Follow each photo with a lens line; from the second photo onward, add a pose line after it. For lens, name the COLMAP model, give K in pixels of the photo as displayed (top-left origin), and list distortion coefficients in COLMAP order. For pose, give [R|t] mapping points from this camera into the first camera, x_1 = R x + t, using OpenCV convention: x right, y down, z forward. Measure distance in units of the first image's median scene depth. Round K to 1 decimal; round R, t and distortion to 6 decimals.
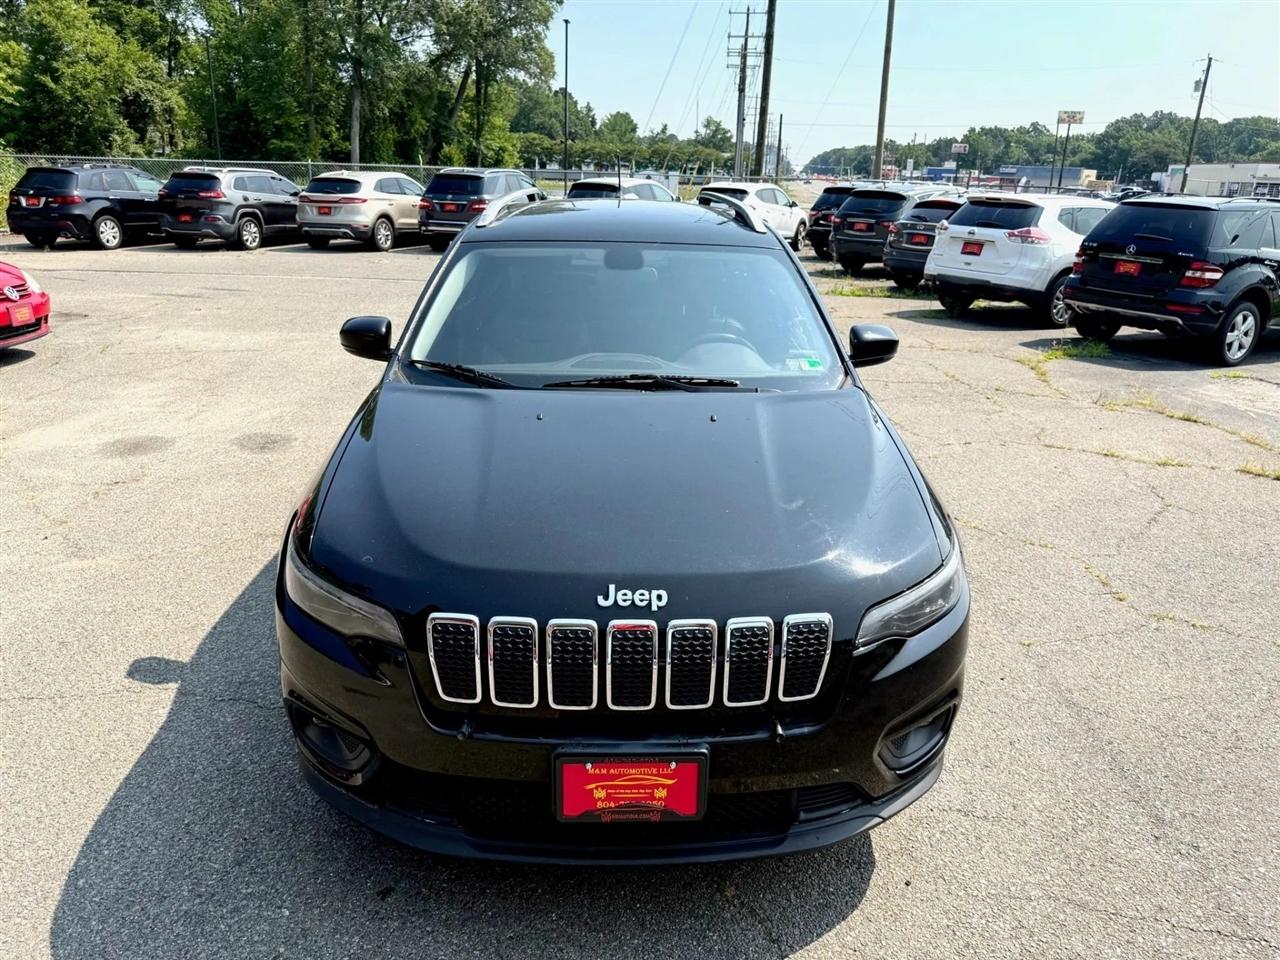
lens RADIAL K [[941.6, 0, 647.7], [0, 941.6, 492.7], [0, 0, 1]] dist [0.002594, -0.005569]
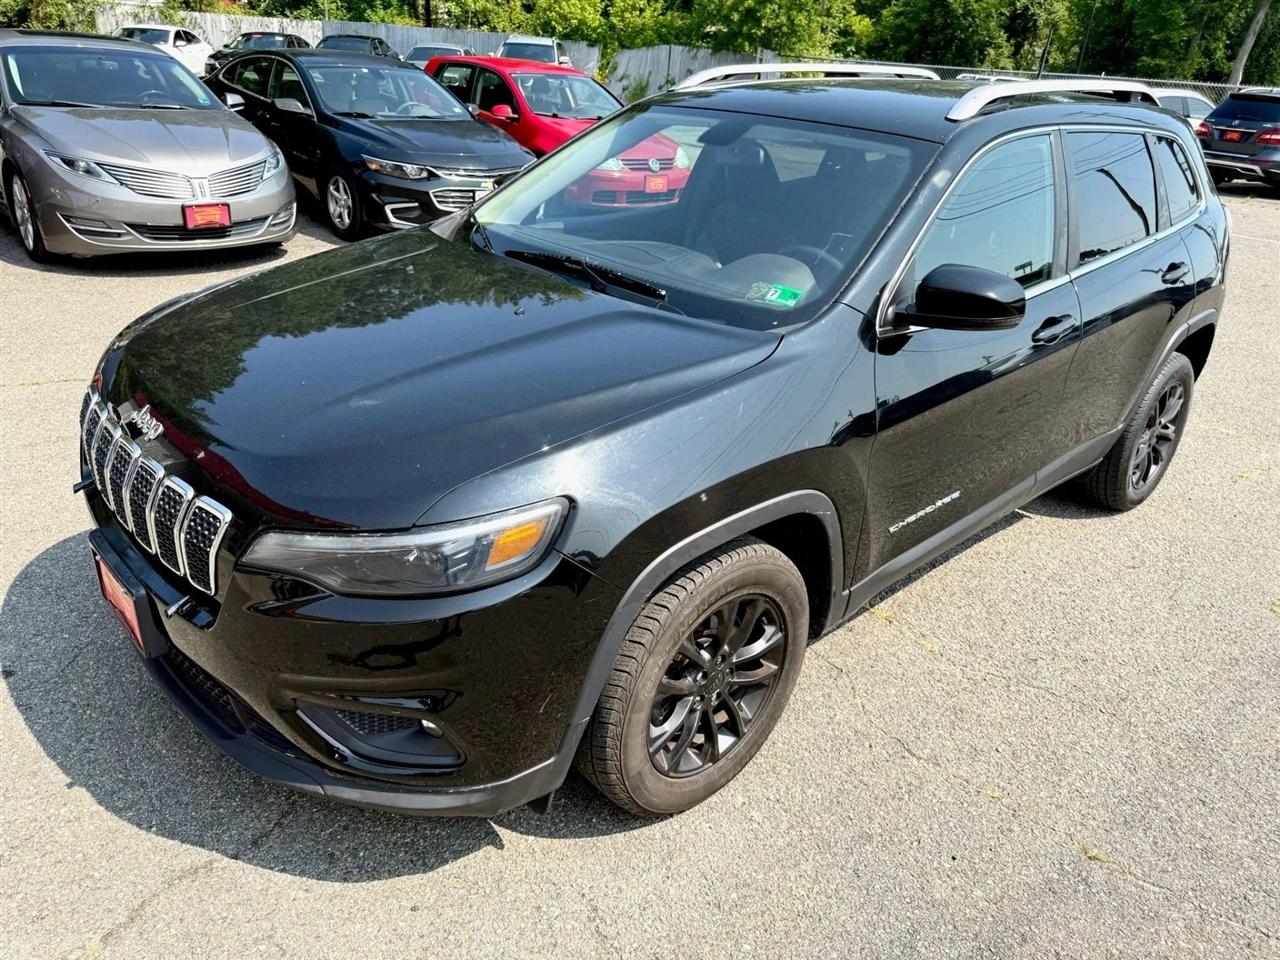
lens RADIAL K [[940.2, 0, 643.8], [0, 940.2, 503.6], [0, 0, 1]] dist [0.006752, -0.008577]
pose [[0.660567, 0.337794, -0.670483, 0.256631], [-0.282107, 0.939296, 0.195290, -0.037444], [0.695750, 0.060146, 0.715762, 0.164581]]
